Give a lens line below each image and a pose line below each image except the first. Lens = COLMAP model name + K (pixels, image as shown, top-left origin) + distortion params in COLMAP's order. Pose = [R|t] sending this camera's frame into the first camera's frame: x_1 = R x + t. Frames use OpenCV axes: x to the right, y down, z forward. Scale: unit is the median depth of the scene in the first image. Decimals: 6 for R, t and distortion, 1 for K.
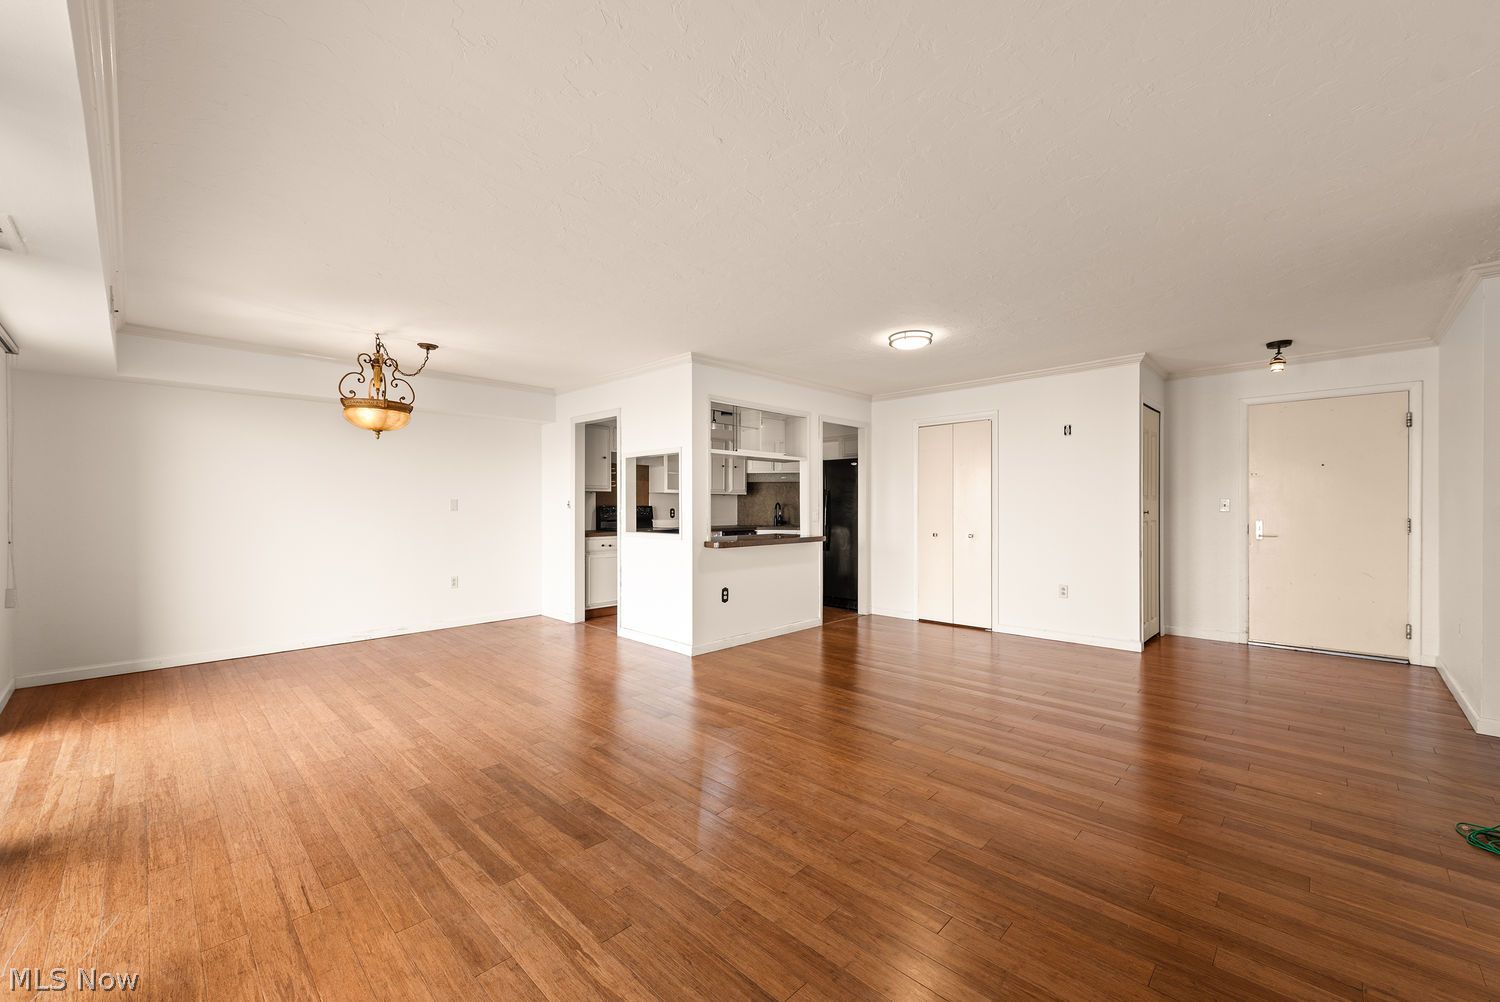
lens RADIAL K [[596.2, 0, 724.7], [0, 596.2, 504.9], [0, 0, 1]] dist [0.016029, -0.006018]
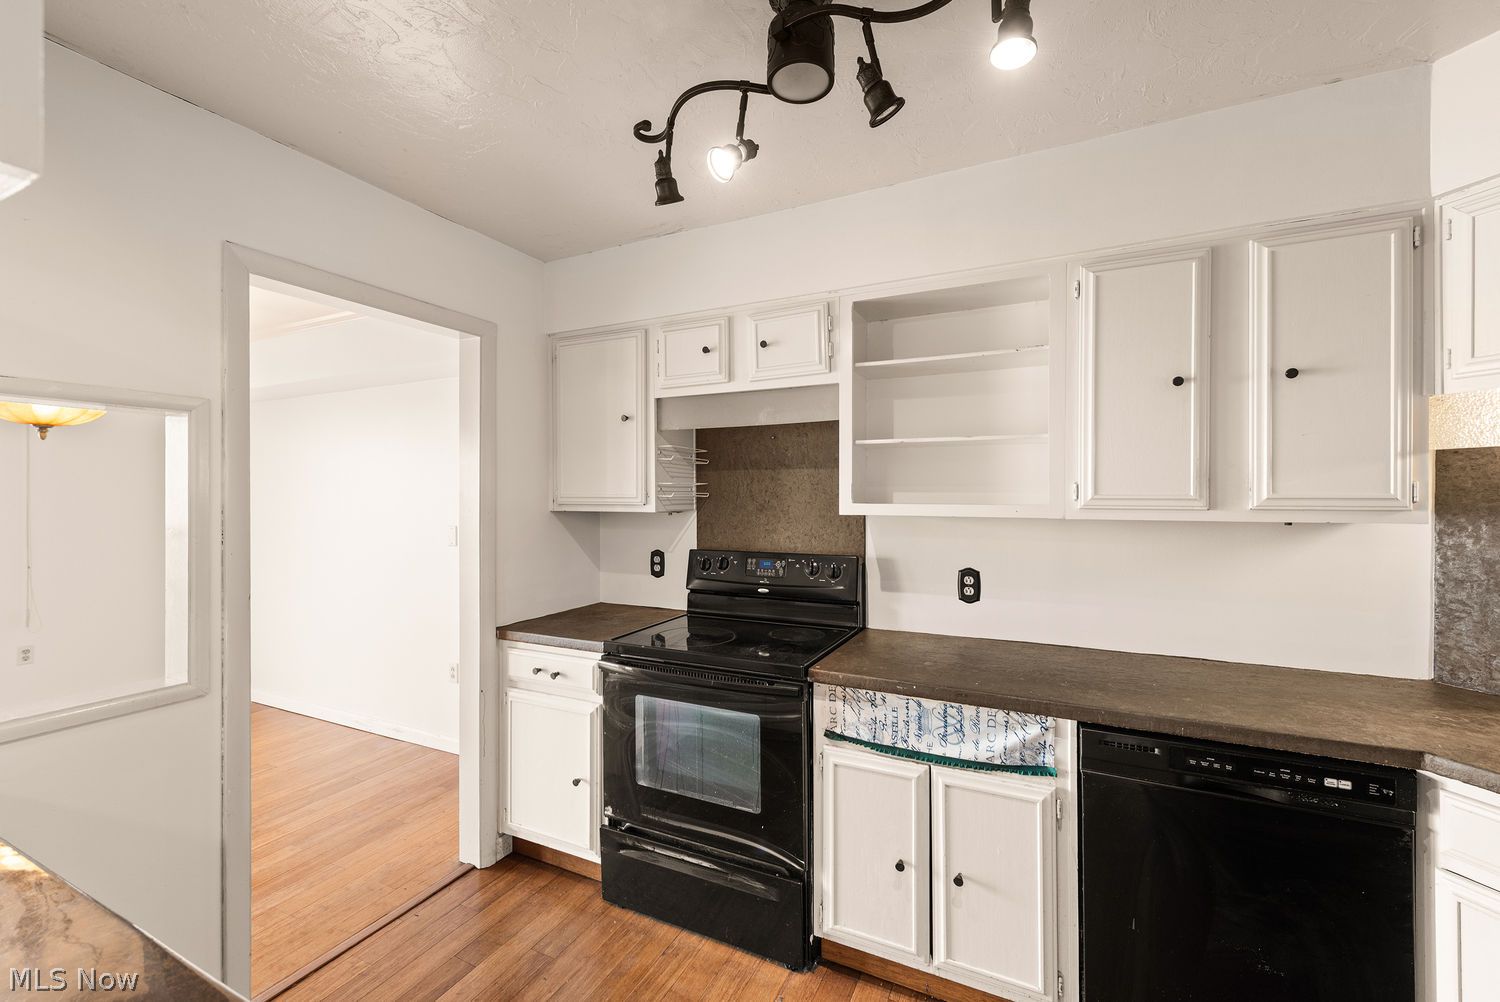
lens RADIAL K [[629.1, 0, 750.0], [0, 629.1, 501.0], [0, 0, 1]] dist [0.011480, -0.000235]
pose [[0.321562, 0.004056, -0.946880, 0.247952], [0.003842, 0.999977, 0.005588, -0.043601], [0.946881, -0.005434, 0.321539, 1.336731]]
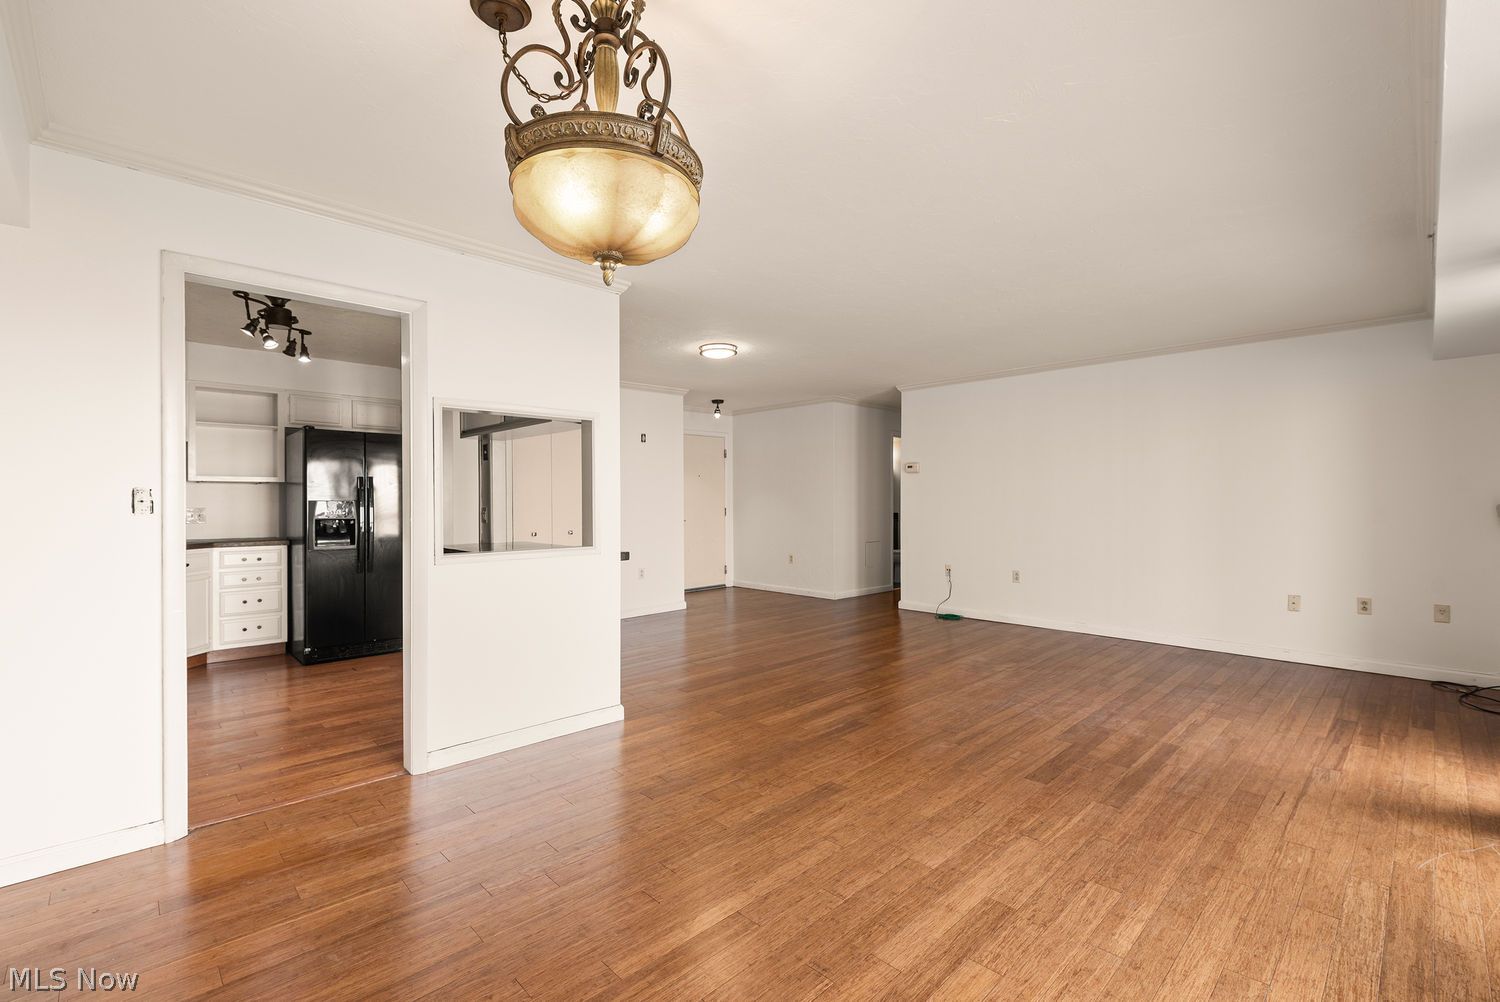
lens RADIAL K [[697.0, 0, 750.0], [0, 697.0, 501.0], [0, 0, 1]] dist [0.013446, -0.008169]
pose [[-0.026075, -0.001833, 0.999658, -0.878694], [0.001217, 0.999998, 0.001866, -0.001691], [-0.999659, 0.001265, -0.026073, 0.880182]]
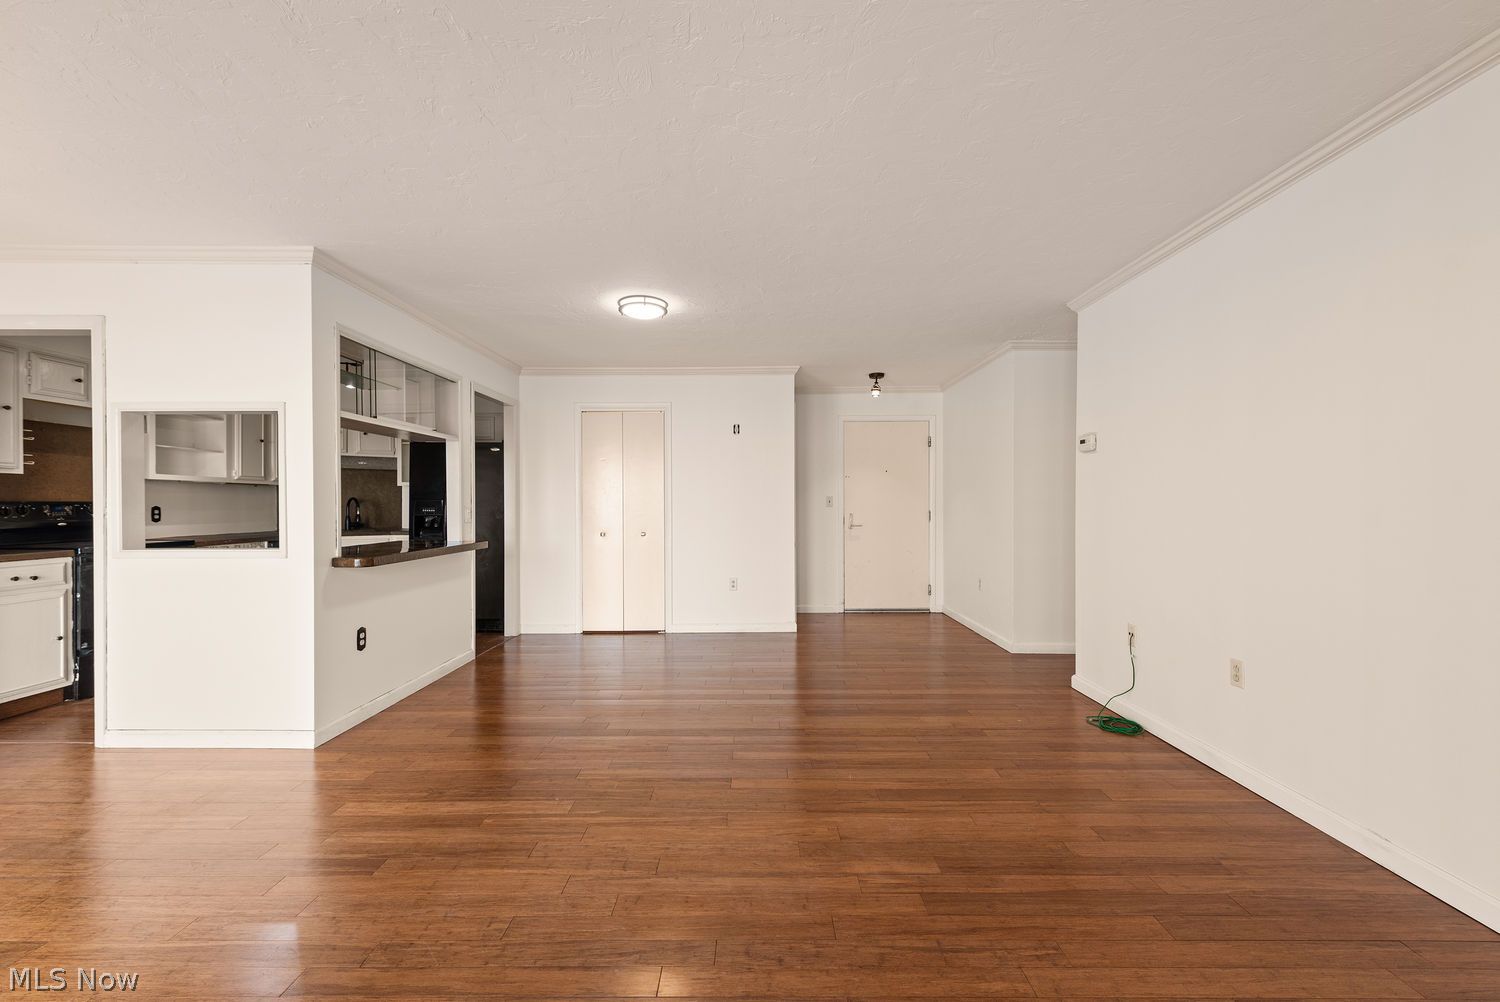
lens RADIAL K [[629.1, 0, 750.0], [0, 629.1, 501.0], [0, 0, 1]] dist [0.011480, -0.000235]
pose [[0.702136, 0.002060, 0.712040, -0.203115], [-0.000974, 0.999998, -0.001933, 0.002454], [-0.712042, 0.000664, 0.702136, 0.229514]]
